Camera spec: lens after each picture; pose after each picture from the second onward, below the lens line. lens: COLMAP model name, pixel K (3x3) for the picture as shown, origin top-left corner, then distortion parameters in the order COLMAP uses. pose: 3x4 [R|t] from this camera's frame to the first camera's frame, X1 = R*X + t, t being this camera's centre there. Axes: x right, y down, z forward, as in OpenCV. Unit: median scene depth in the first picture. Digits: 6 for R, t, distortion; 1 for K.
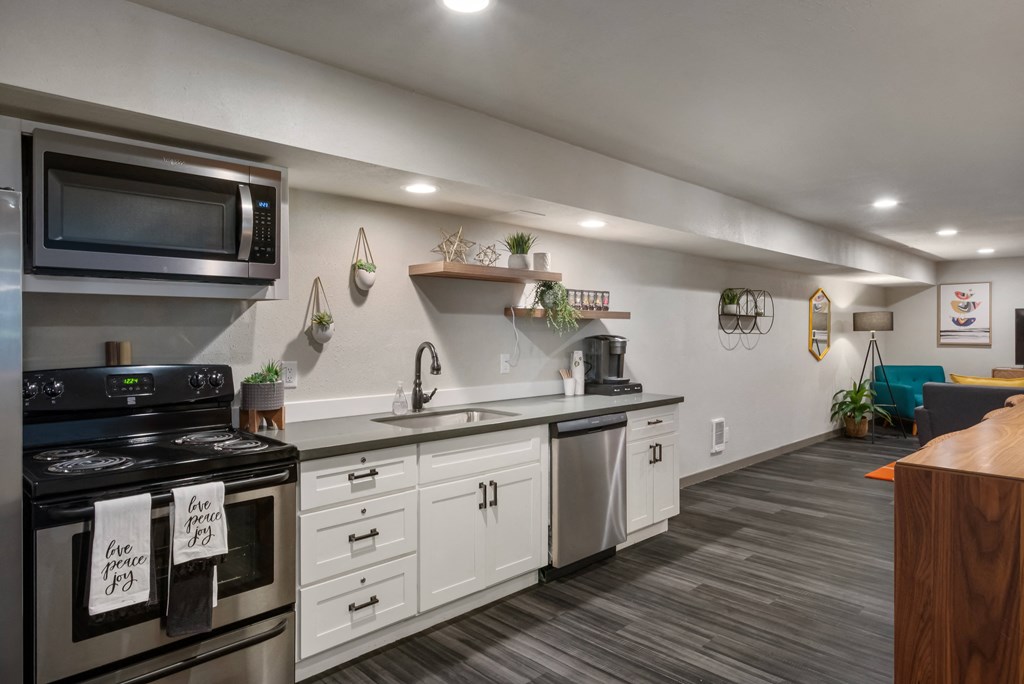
lens RADIAL K [[626.5, 0, 508.2], [0, 626.5, 337.1], [0, 0, 1]] dist [0.001969, 0.001106]
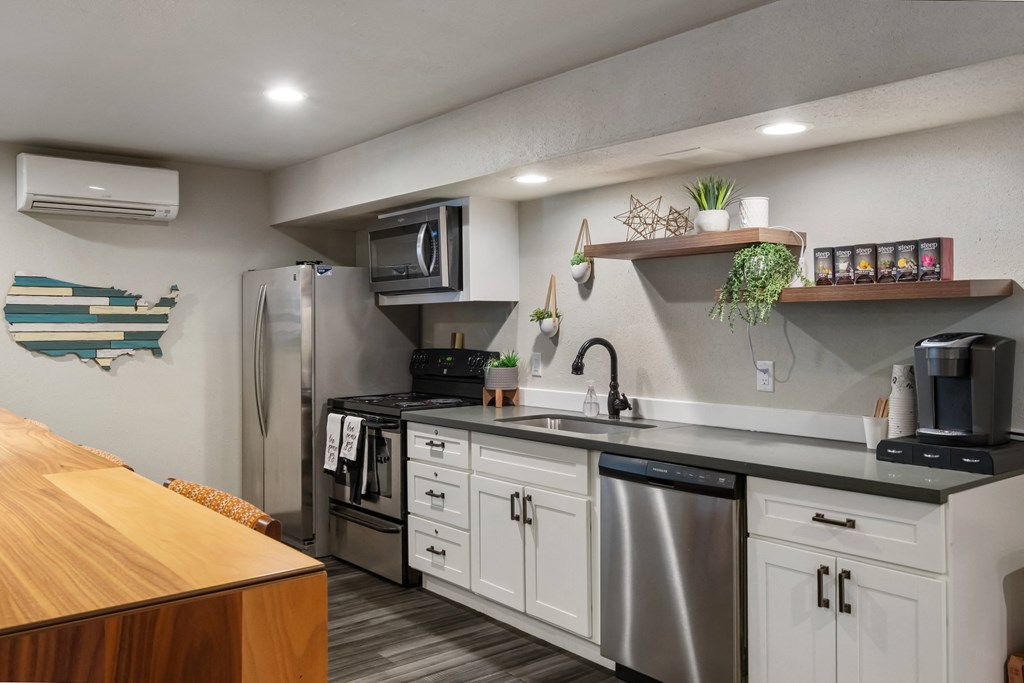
lens RADIAL K [[850.6, 0, 519.1], [0, 850.6, 323.6], [0, 0, 1]] dist [-0.003836, 0.017381]
pose [[-0.091285, -0.002875, -0.995821, 0.884271], [-0.006482, 0.999976, -0.002293, -0.007466], [0.995804, 0.006246, -0.091301, 0.828190]]
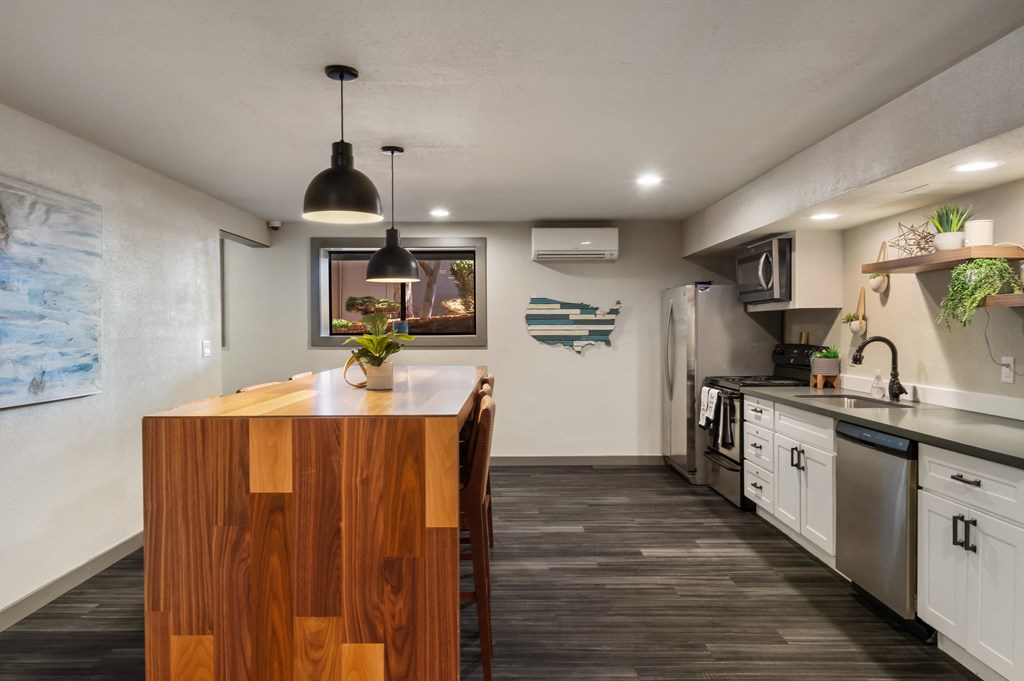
lens RADIAL K [[683.9, 0, 509.6], [0, 683.9, 344.8], [0, 0, 1]] dist [0.010880, -0.001020]
pose [[-0.692048, 0.019731, -0.721582, 1.002868], [-0.004721, 0.999481, 0.031857, -0.011005], [0.721837, 0.025453, -0.691595, 1.139122]]
